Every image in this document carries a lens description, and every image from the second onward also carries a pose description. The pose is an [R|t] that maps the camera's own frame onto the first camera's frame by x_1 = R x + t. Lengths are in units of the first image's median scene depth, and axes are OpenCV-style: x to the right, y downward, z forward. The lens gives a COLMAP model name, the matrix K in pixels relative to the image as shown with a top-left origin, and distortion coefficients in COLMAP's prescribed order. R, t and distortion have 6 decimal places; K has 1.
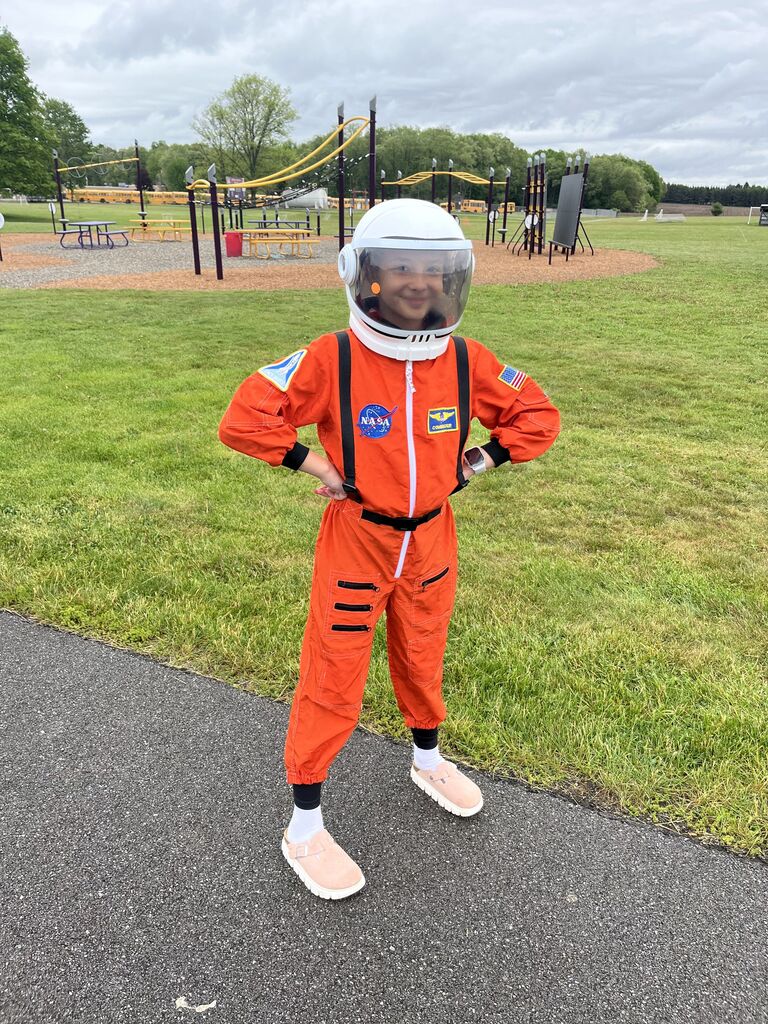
lens RADIAL K [[865.6, 0, 384.0], [0, 865.6, 512.0], [0, 0, 1]] dist [-0.002831, -0.003322]
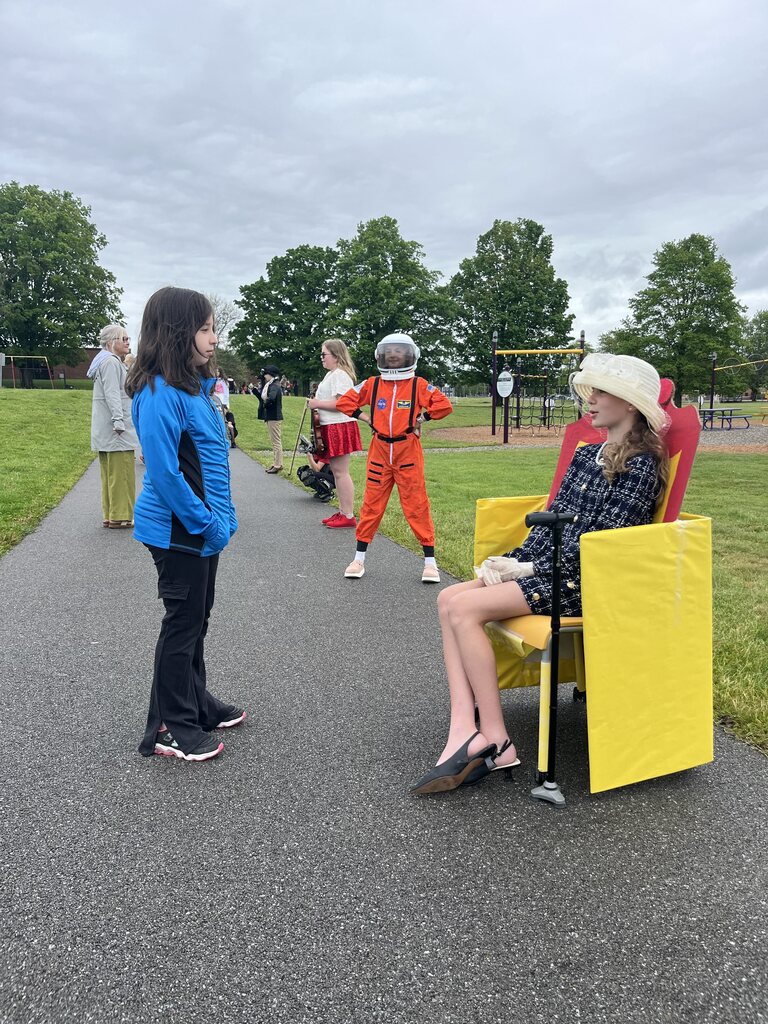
lens RADIAL K [[865.6, 0, 384.0], [0, 865.6, 512.0], [0, 0, 1]] dist [-0.002831, -0.003322]
pose [[0.723670, 0.059208, -0.687602, 1.945804], [-0.209083, 0.968300, -0.136673, 0.621963], [0.657713, 0.242672, 0.713109, -0.953202]]
